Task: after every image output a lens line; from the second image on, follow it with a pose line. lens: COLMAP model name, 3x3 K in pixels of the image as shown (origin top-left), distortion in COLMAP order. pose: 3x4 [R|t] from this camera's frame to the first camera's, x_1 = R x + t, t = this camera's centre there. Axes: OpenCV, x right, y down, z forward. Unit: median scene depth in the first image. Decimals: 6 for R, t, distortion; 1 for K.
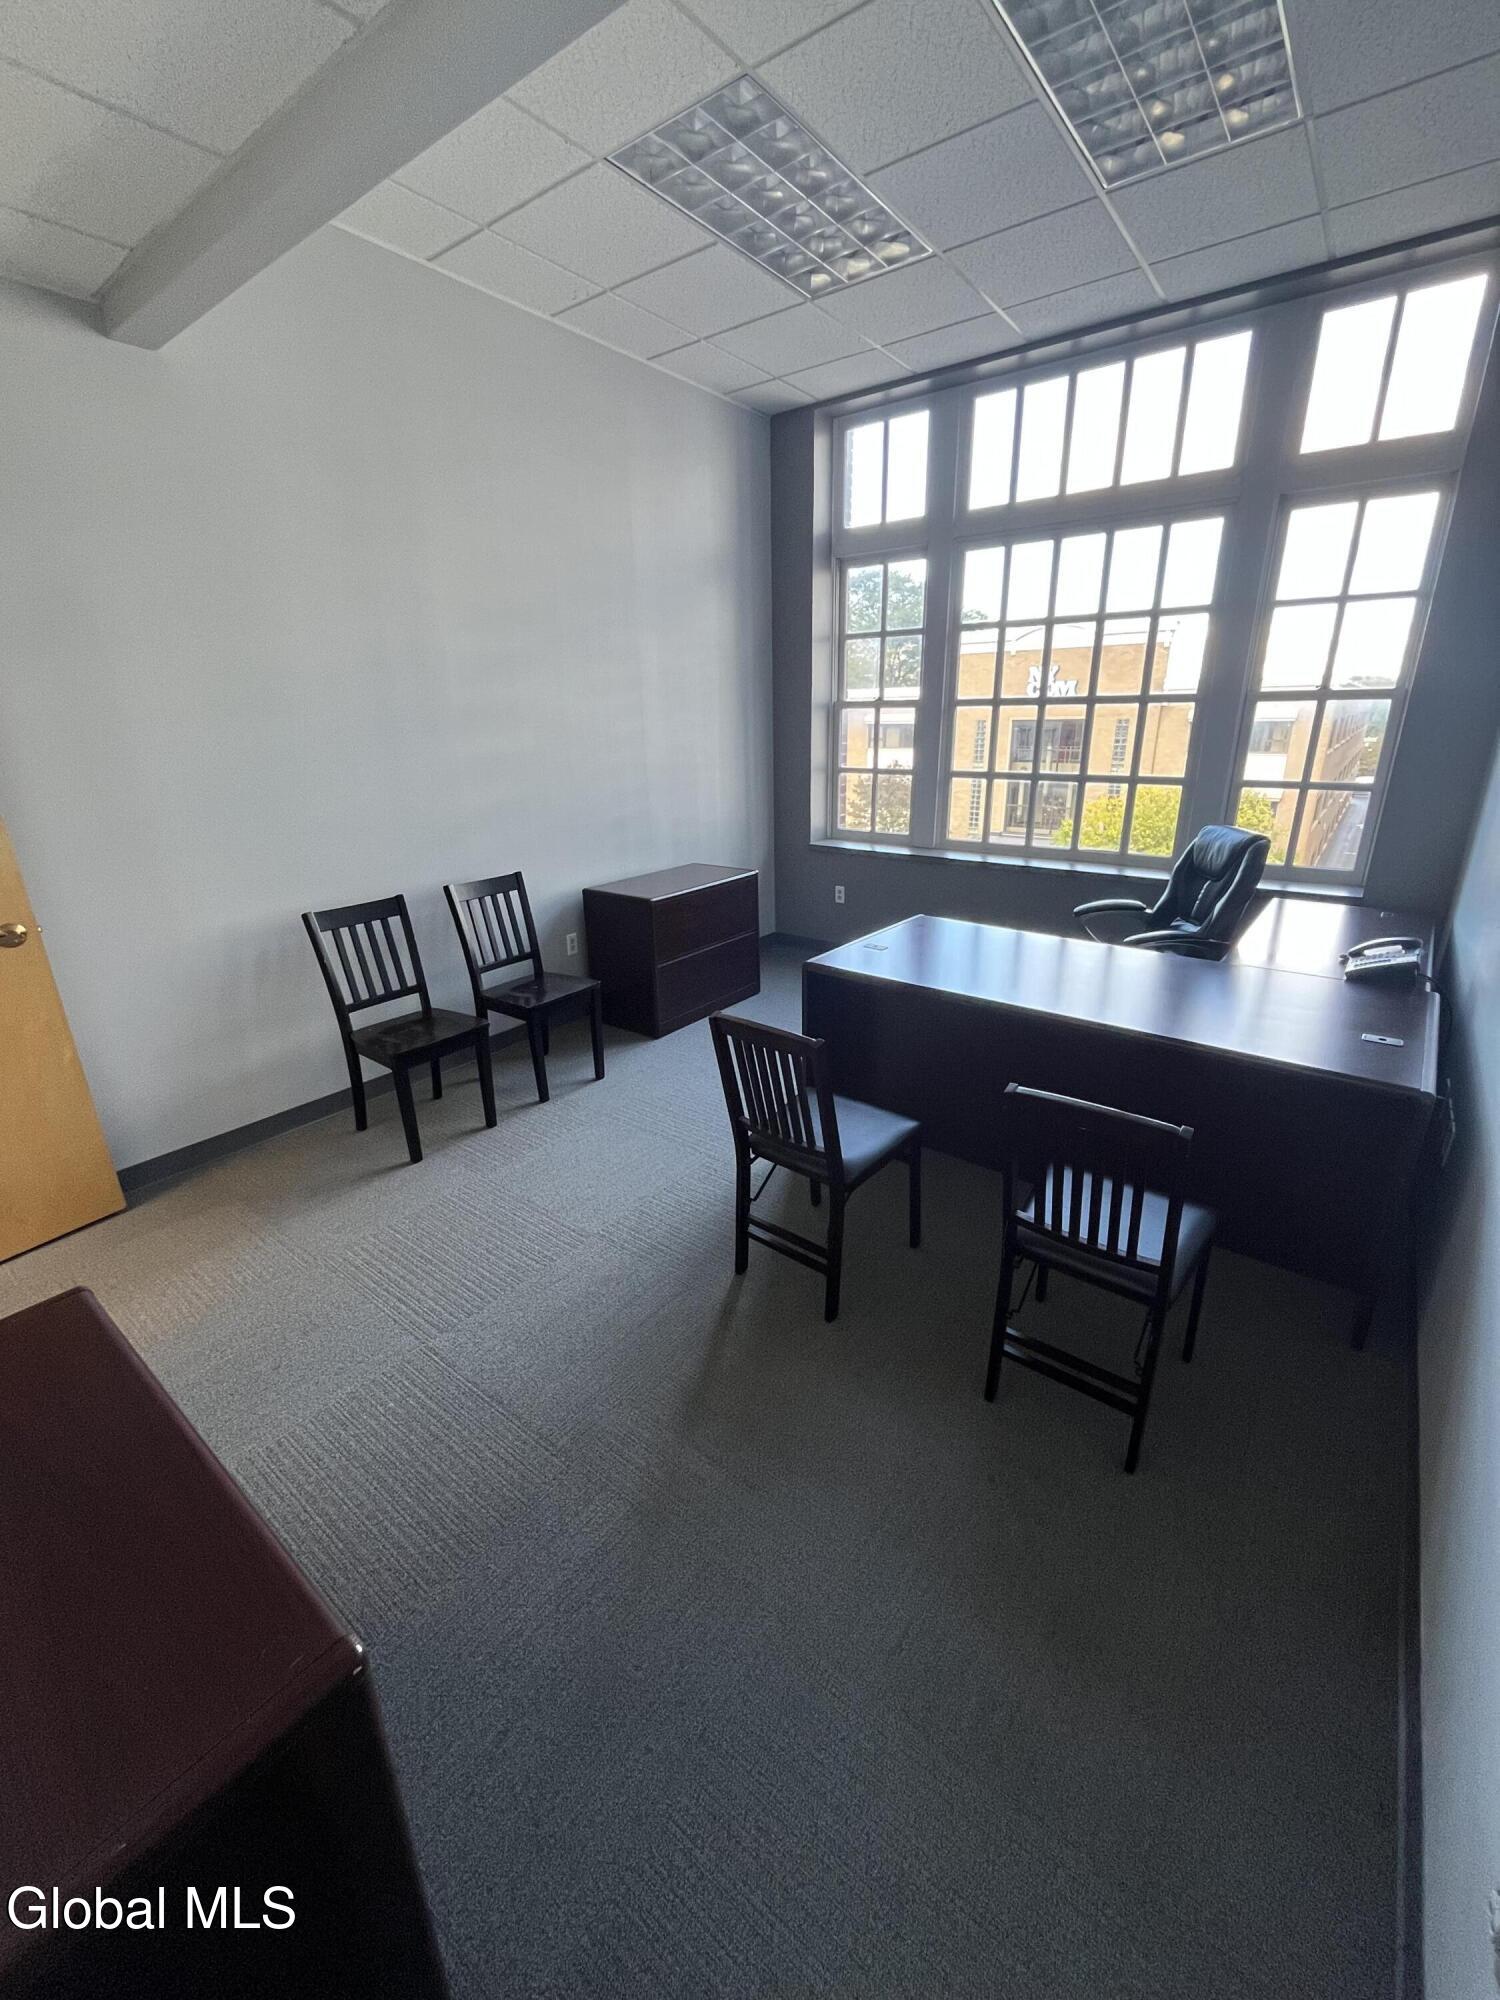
lens RADIAL K [[815.1, 0, 752.5], [0, 815.1, 993.1], [0, 0, 1]] dist [-0.012350, 0.001673]
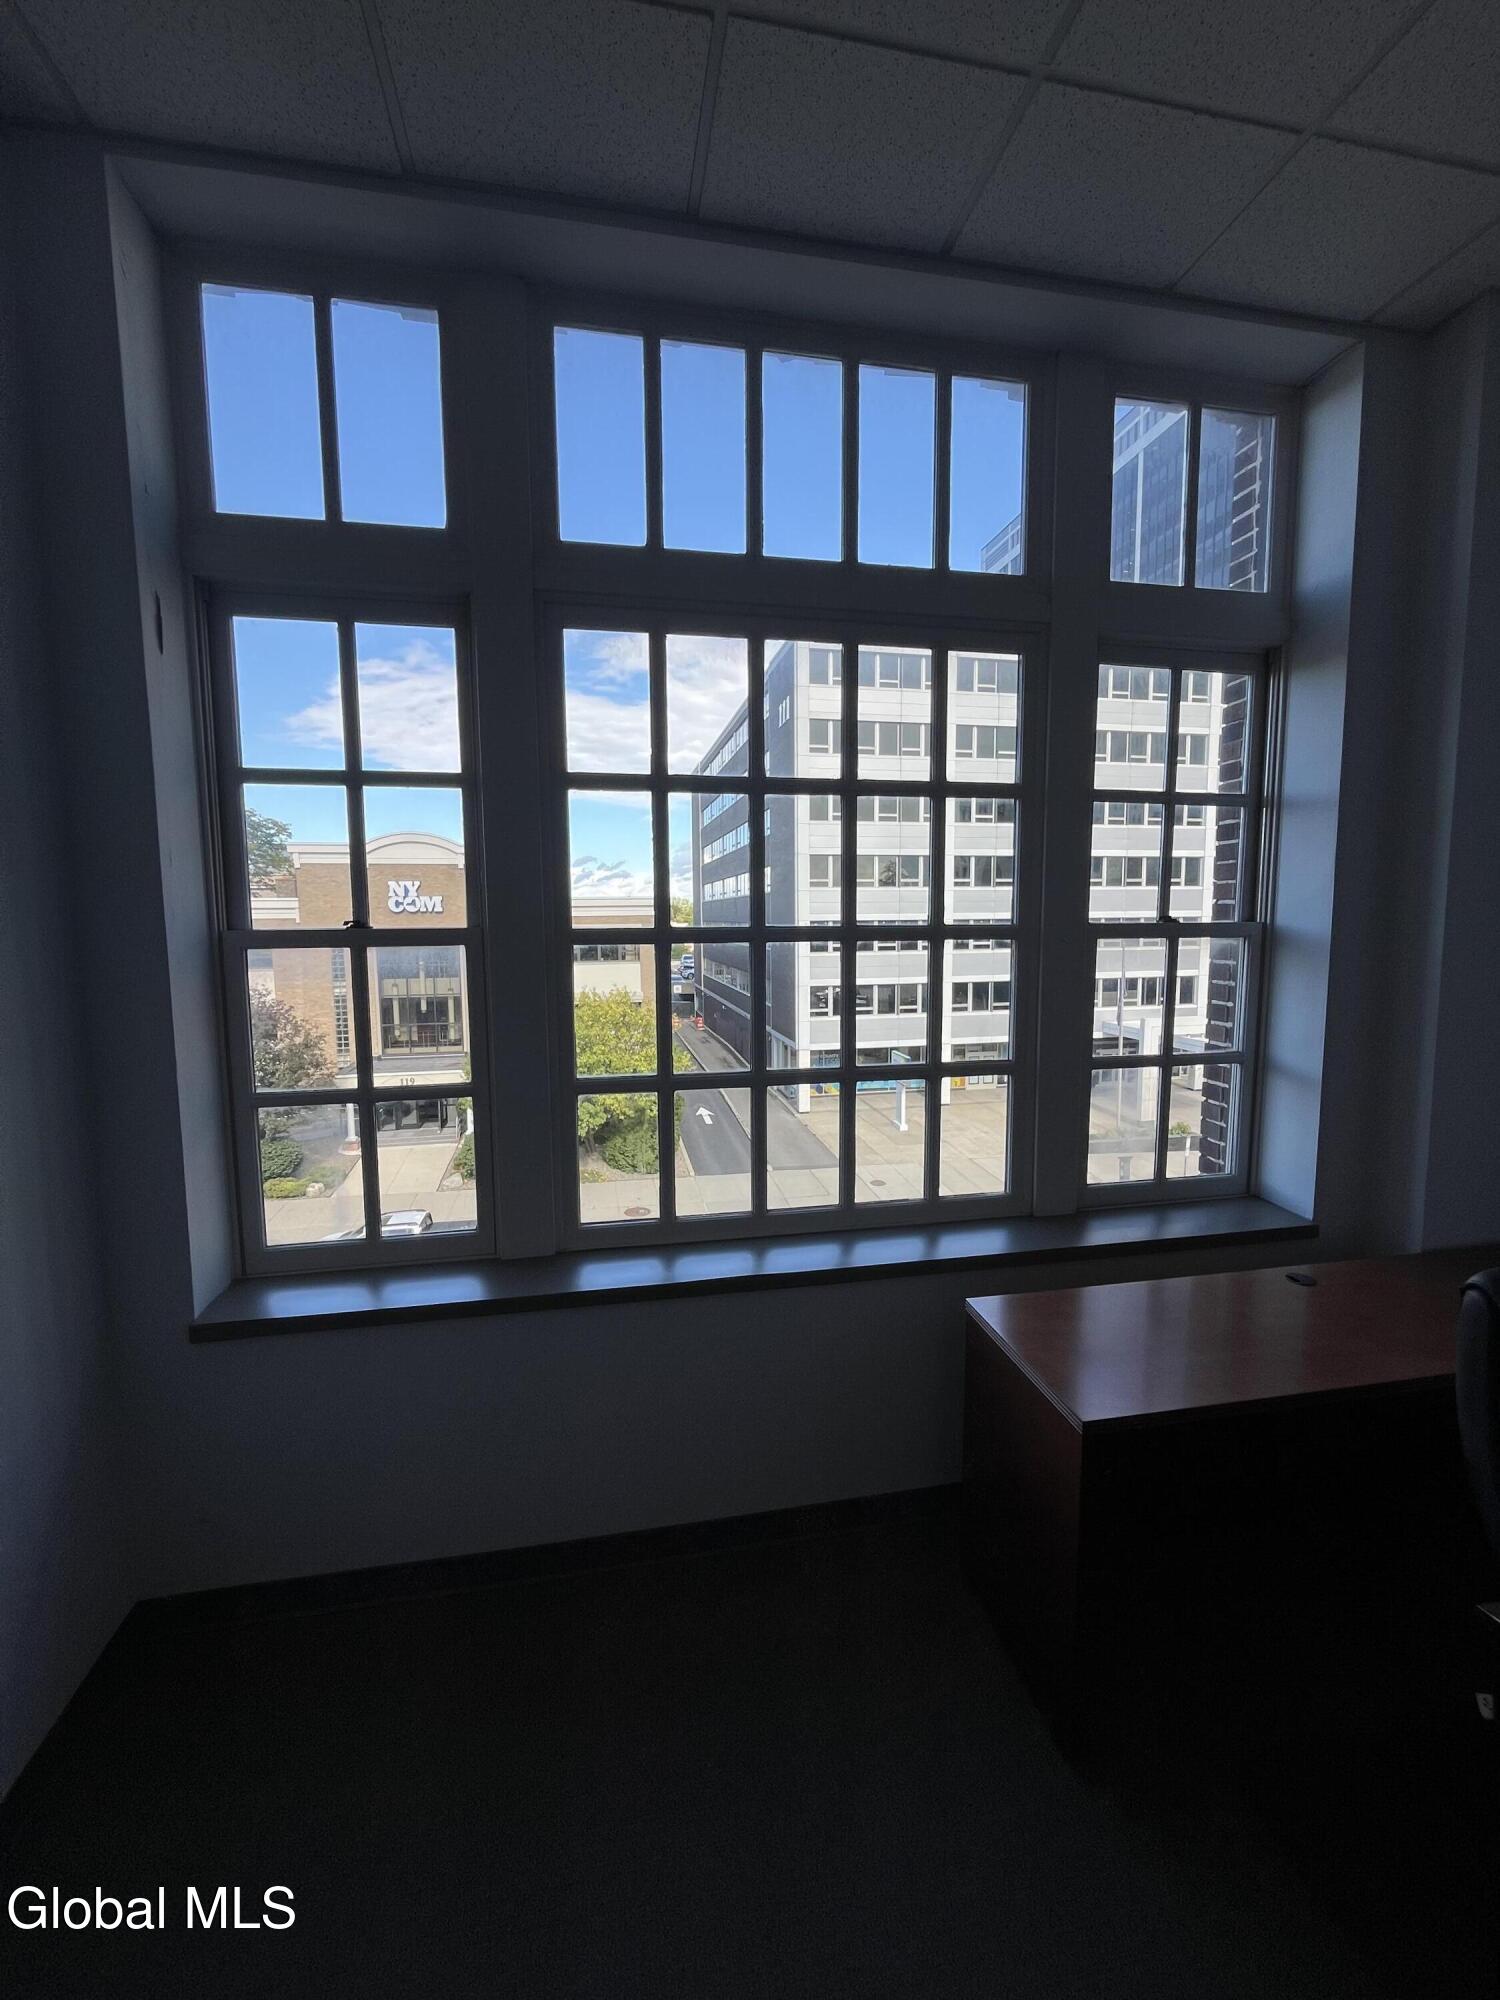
lens RADIAL K [[815.1, 0, 758.0], [0, 815.1, 983.3], [0, 0, 1]] dist [-0.012350, 0.001673]
pose [[0.655531, -0.046220, 0.753752, -0.018683], [0.241812, 0.958418, -0.151532, -0.250946], [-0.715406, 0.281600, 0.639450, 0.678550]]
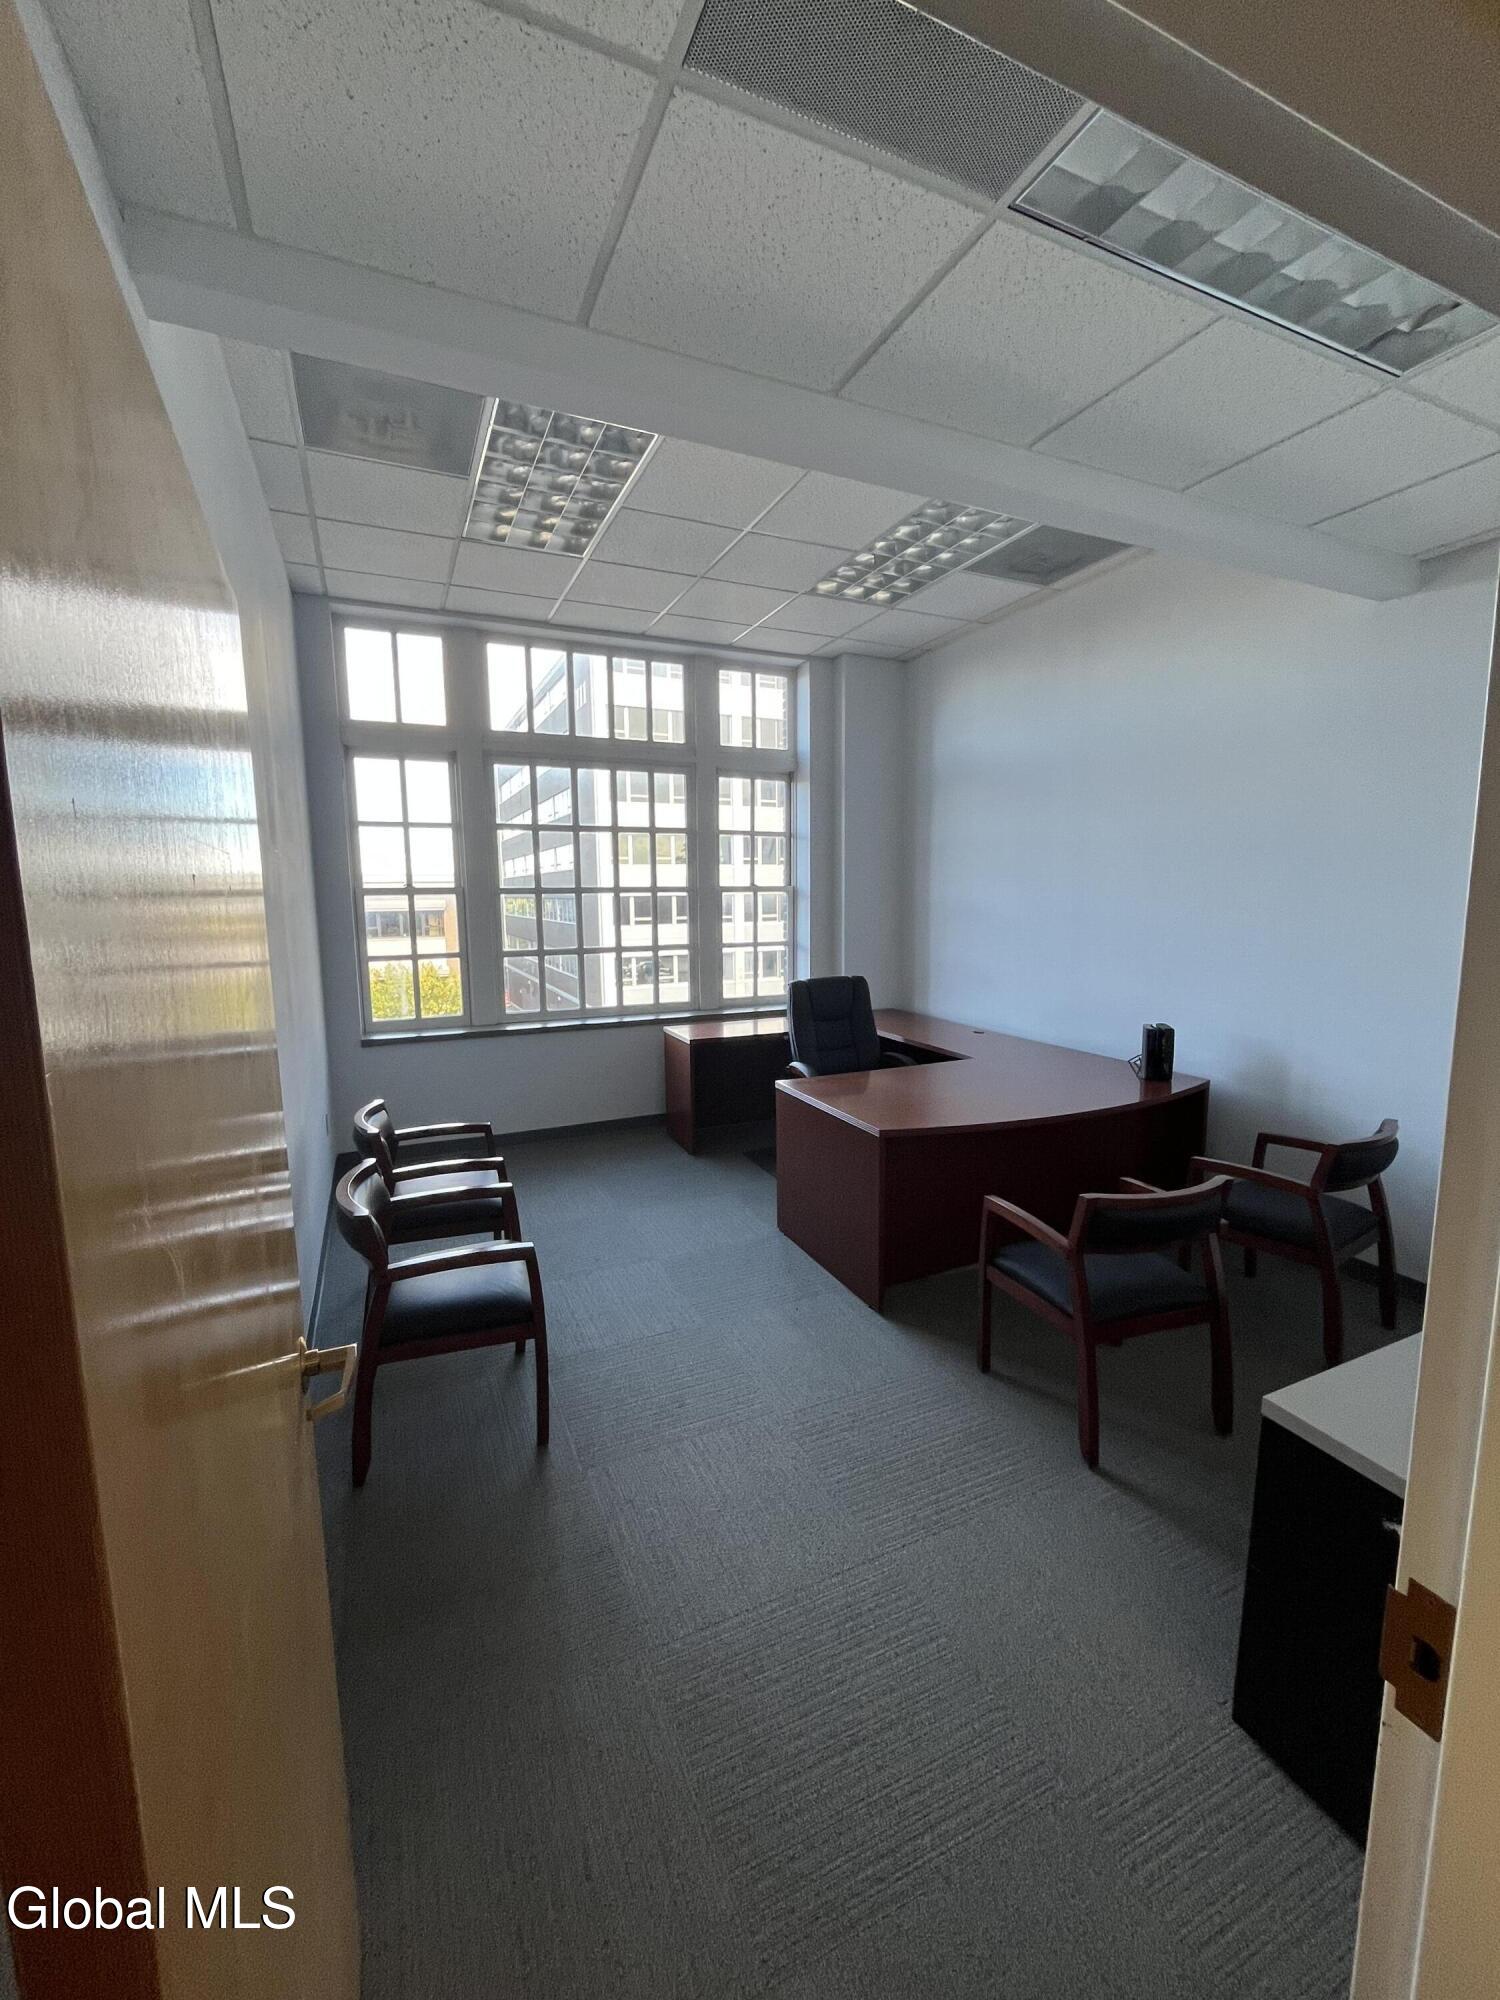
lens RADIAL K [[815.1, 0, 759.6], [0, 815.1, 1001.7], [0, 0, 1]] dist [-0.012350, 0.001673]
pose [[0.457938, -0.102542, 0.883050, -0.598438], [0.290307, 0.956117, -0.039522, -0.072569], [-0.840247, 0.274454, 0.467611, 0.245955]]
